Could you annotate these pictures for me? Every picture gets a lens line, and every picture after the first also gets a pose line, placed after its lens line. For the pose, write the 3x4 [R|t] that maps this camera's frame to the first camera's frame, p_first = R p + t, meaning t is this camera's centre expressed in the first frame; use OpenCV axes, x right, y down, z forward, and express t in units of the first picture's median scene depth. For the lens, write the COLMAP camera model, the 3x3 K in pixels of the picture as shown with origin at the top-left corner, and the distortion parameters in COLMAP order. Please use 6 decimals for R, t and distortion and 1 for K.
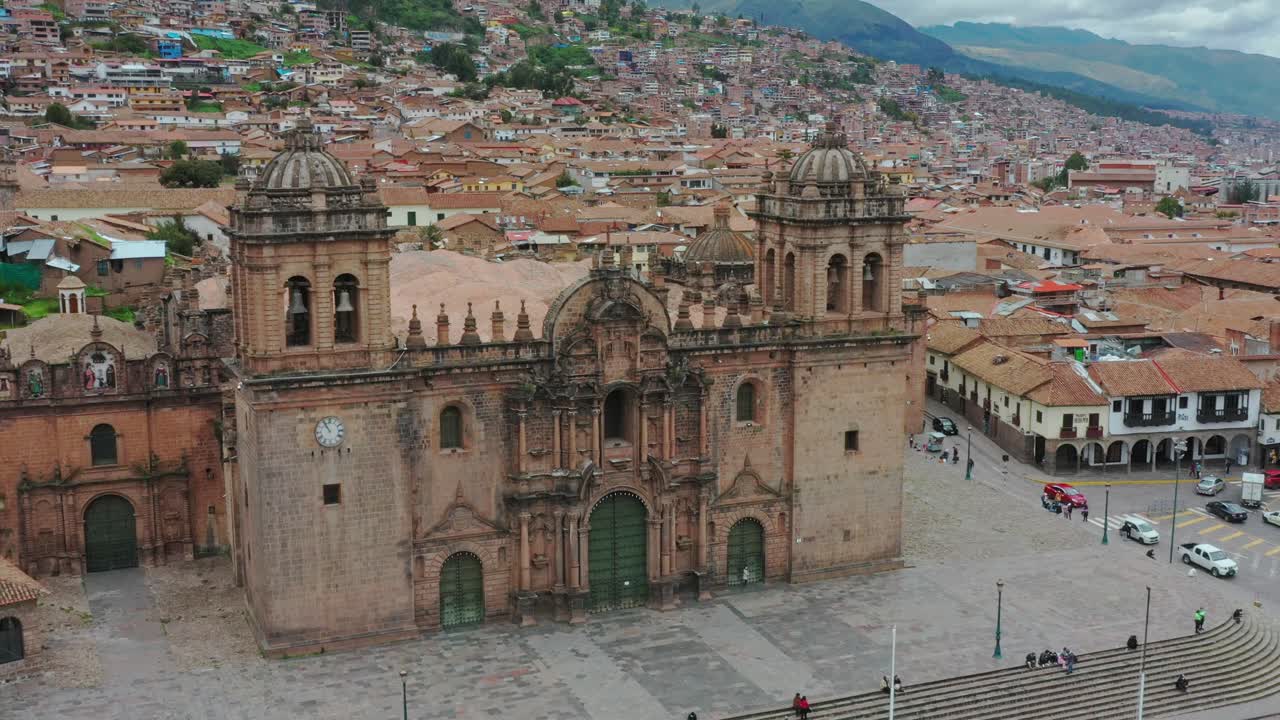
lens RADIAL K [[1465.0, 0, 644.0], [0, 1465.0, 364.5], [0, 0, 1]] dist [-0.008944, 0.040922]
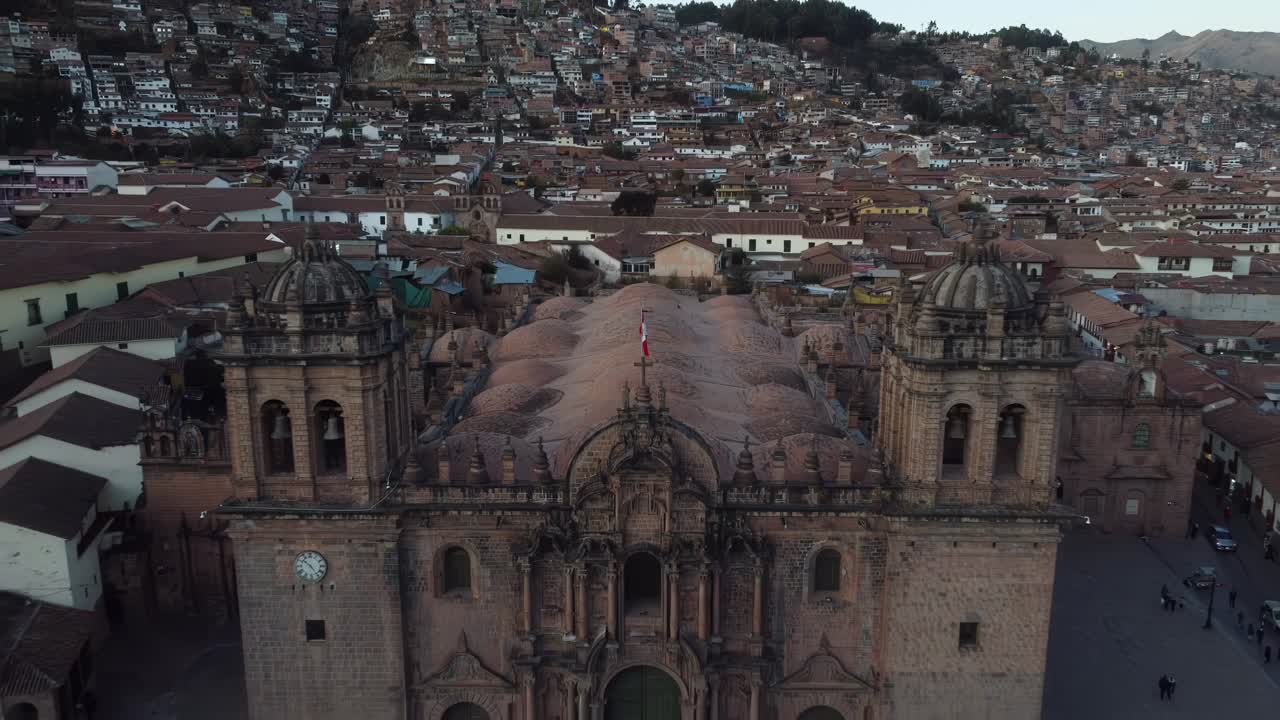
lens RADIAL K [[1014.1, 0, 628.0], [0, 1014.1, 362.6], [0, 0, 1]] dist [-0.004042, -0.001838]
pose [[0.908598, 0.089159, -0.408045, 0.186114], [-0.069277, 0.995589, 0.063278, -0.117196], [0.411887, -0.029226, 0.910766, 0.433819]]
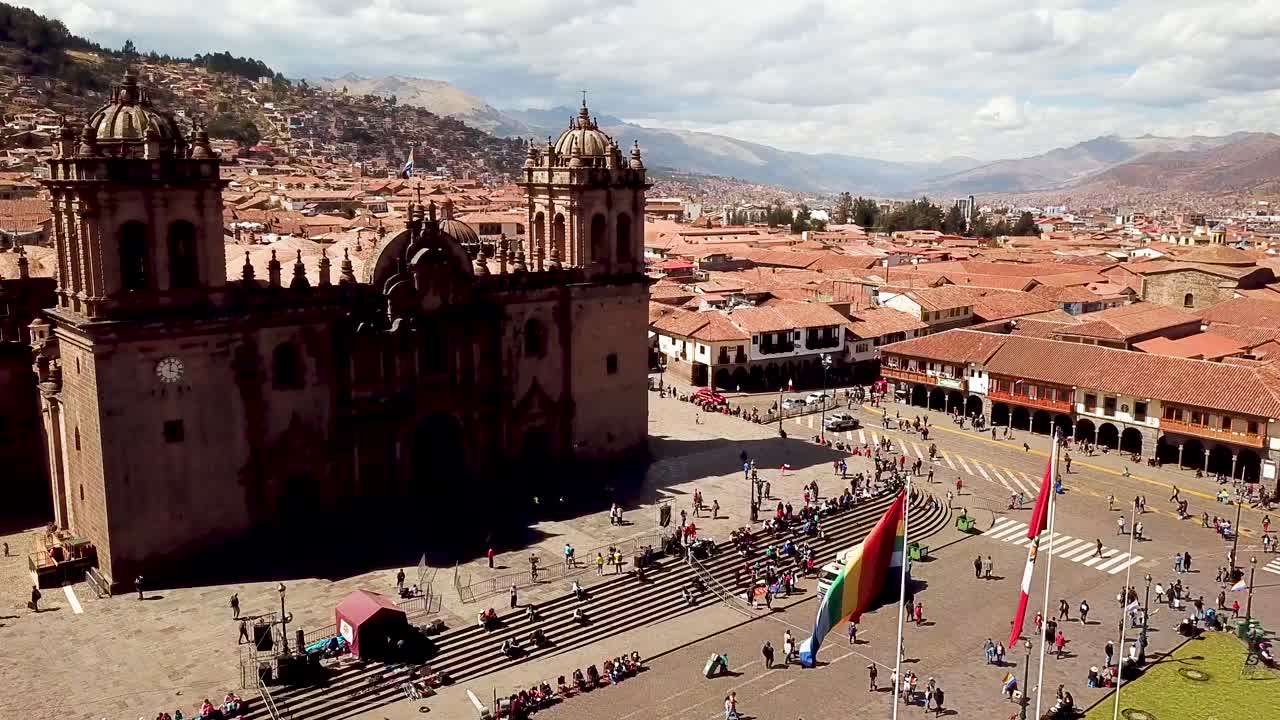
lens RADIAL K [[1016.5, 0, 647.0], [0, 1016.5, 340.2], [0, 0, 1]] dist [0.100882, -0.220030]
pose [[0.949223, -0.042136, 0.311769, -0.101945], [0.044224, 0.999022, 0.000375, 0.033493], [-0.311480, 0.013432, 0.950158, 0.162791]]
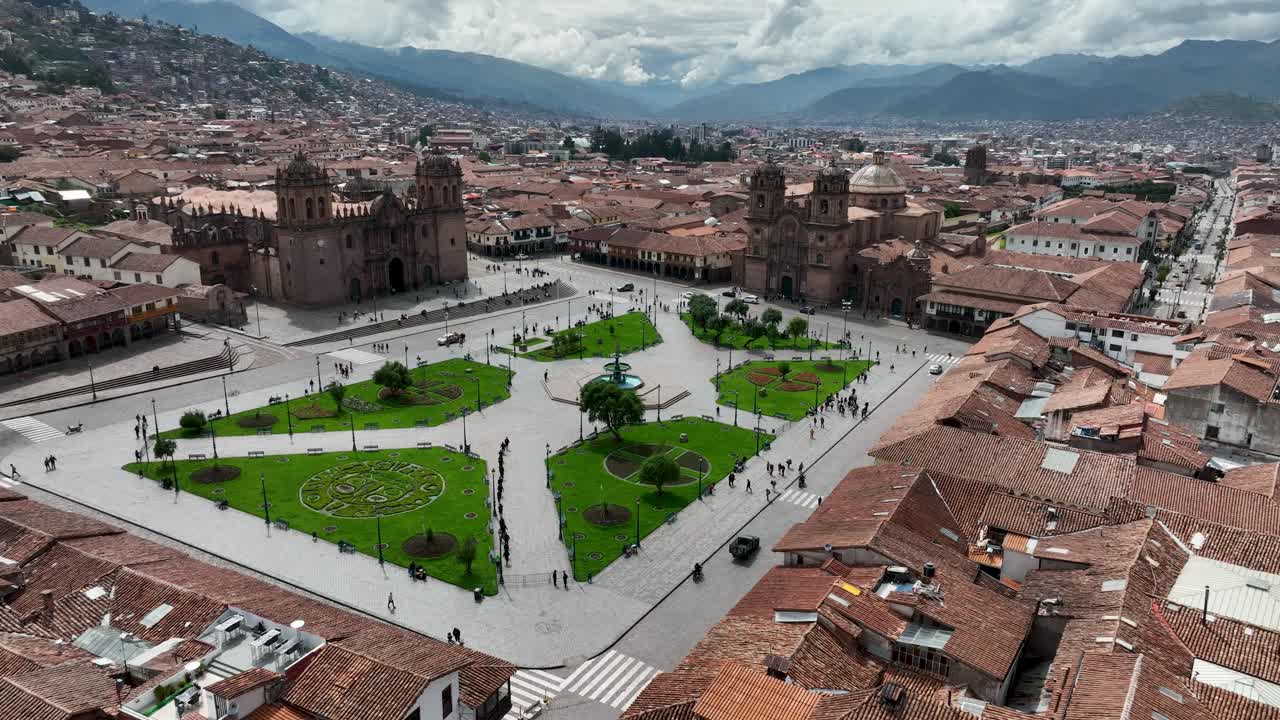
lens RADIAL K [[903.4, 0, 639.3], [0, 903.4, 361.0], [0, 0, 1]] dist [0.012046, 0.002866]
pose [[0.861791, -0.130801, 0.490110, -0.560182], [0.071472, 0.987855, 0.137967, 0.068957], [-0.502203, -0.083870, 0.860673, -1.070058]]
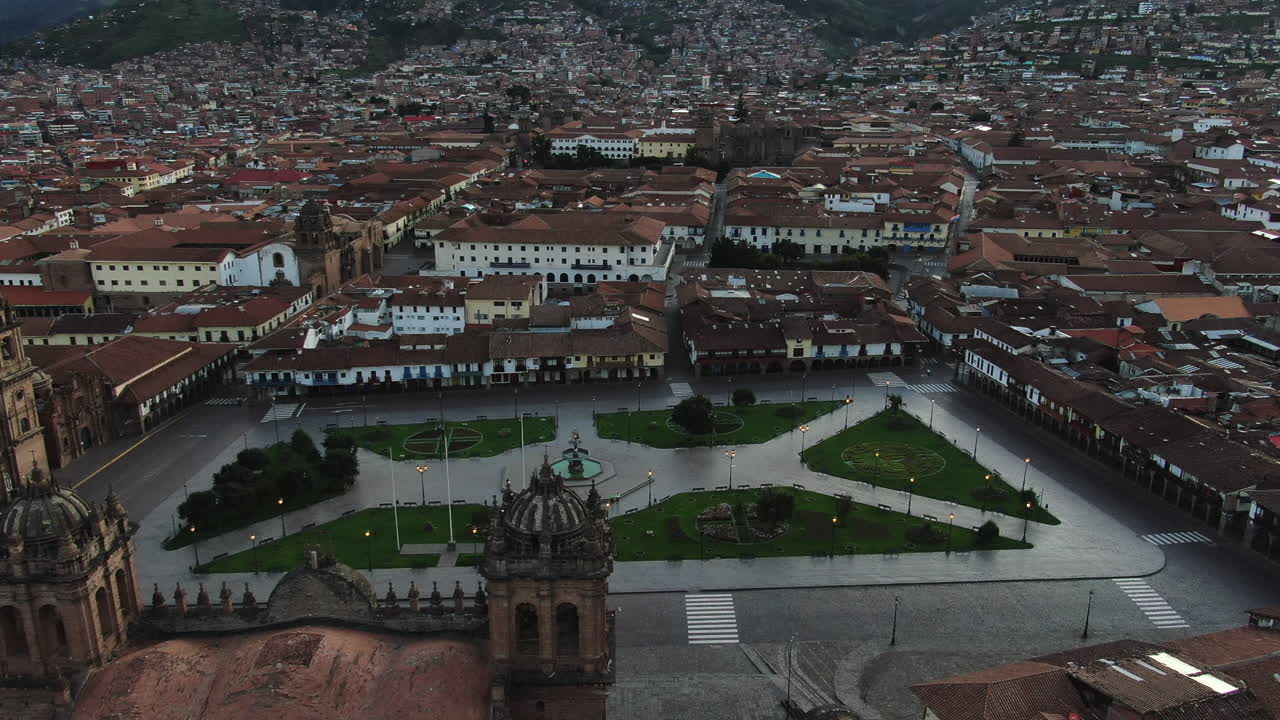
lens RADIAL K [[964.9, 0, 641.6], [0, 964.9, 375.2], [0, 0, 1]] dist [-0.023222, 0.009261]
pose [[-0.921768, -0.118335, 0.369242, -0.510963], [0.063365, 0.893516, 0.444538, -0.501028], [-0.382529, 0.433158, -0.816117, 1.367098]]
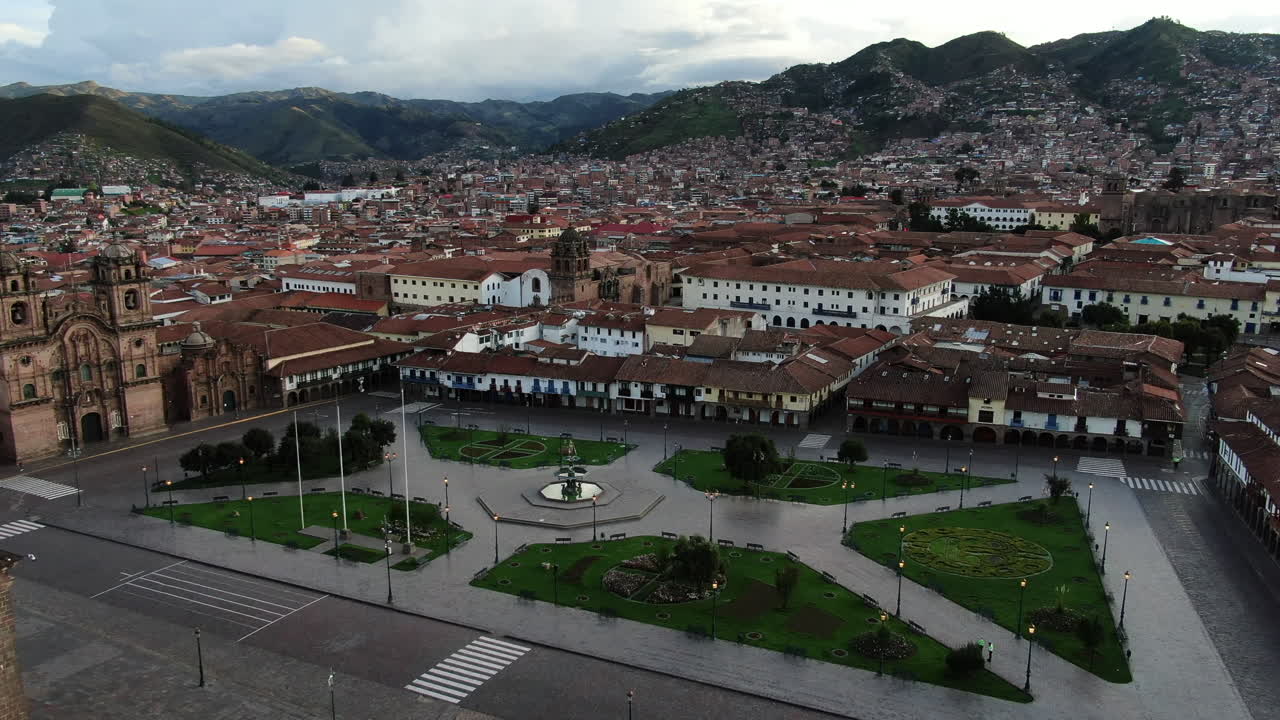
lens RADIAL K [[964.9, 0, 641.6], [0, 964.9, 375.2], [0, 0, 1]] dist [-0.023222, 0.009261]
pose [[-0.620434, -0.161632, 0.767422, -0.888672], [0.131287, 0.943318, 0.304820, -0.221680], [-0.773192, 0.289873, -0.564046, 0.832803]]
